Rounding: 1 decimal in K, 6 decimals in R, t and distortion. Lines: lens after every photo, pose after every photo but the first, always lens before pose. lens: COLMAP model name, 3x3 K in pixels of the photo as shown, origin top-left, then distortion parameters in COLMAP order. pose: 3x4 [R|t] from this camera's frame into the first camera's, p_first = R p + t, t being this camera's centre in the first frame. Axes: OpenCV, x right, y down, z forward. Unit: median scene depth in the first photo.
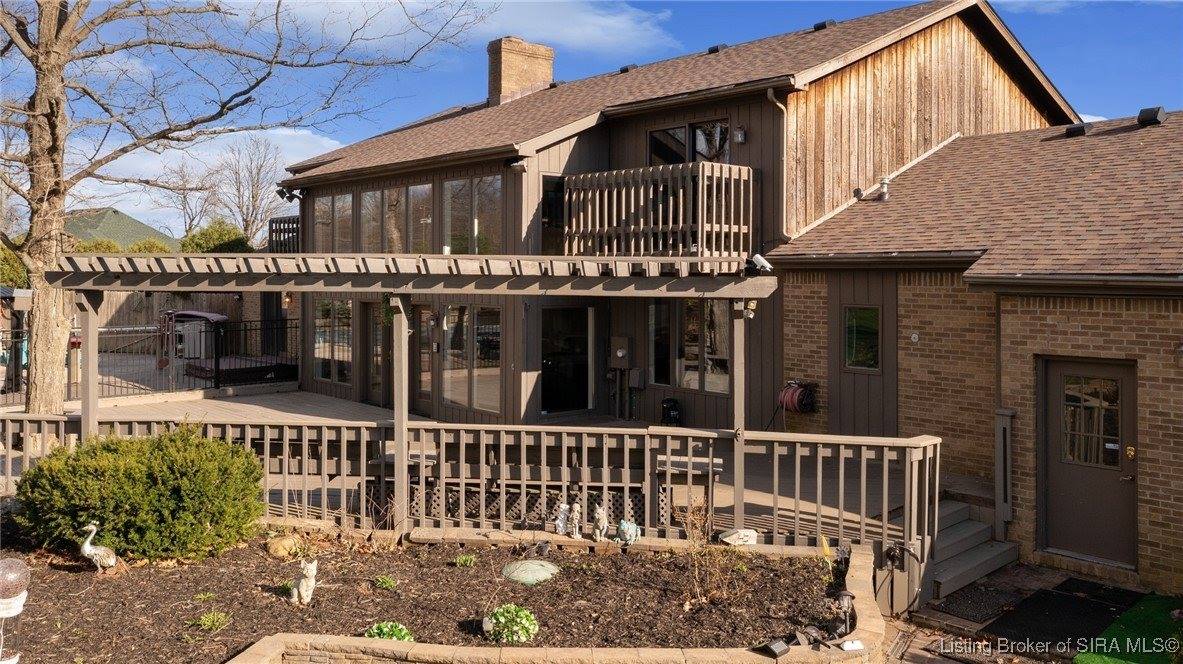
lens RADIAL K [[967.0, 0, 599.3], [0, 967.0, 321.9], [0, 0, 1]] dist [-0.003807, 0.014364]
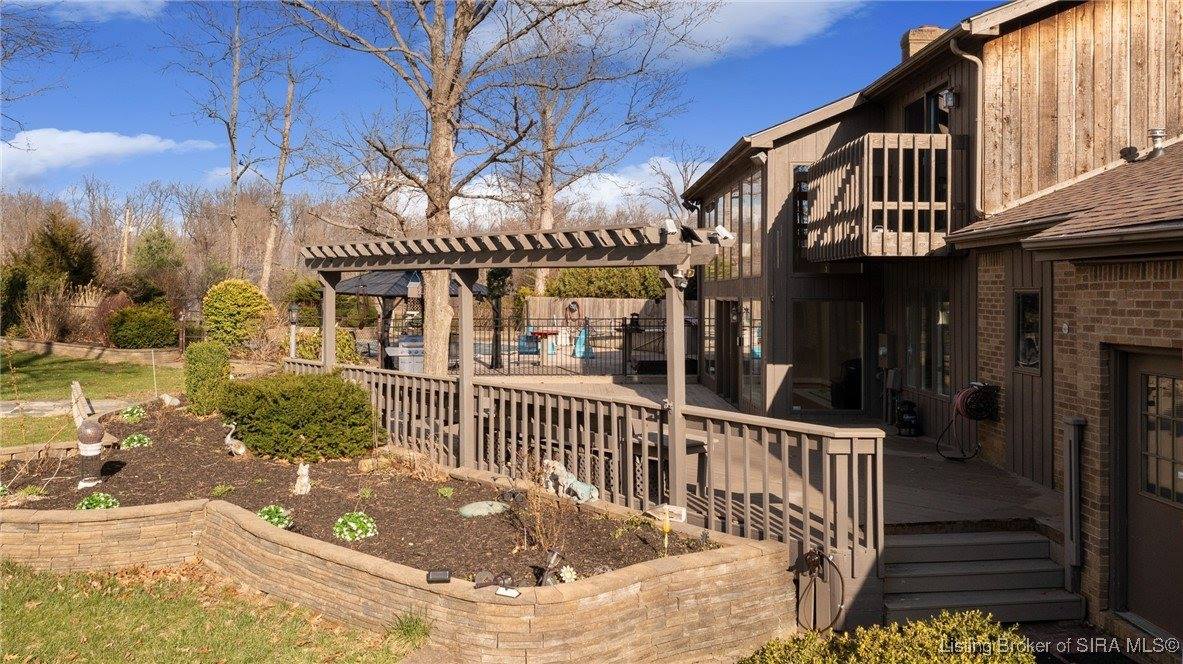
lens RADIAL K [[967.0, 0, 601.4], [0, 967.0, 335.3], [0, 0, 1]] dist [-0.003807, 0.014364]
pose [[0.759995, 0.028246, -0.649315, 0.497040], [-0.037601, 0.999293, -0.000540, 0.032848], [0.648841, 0.024825, 0.760519, 0.147077]]
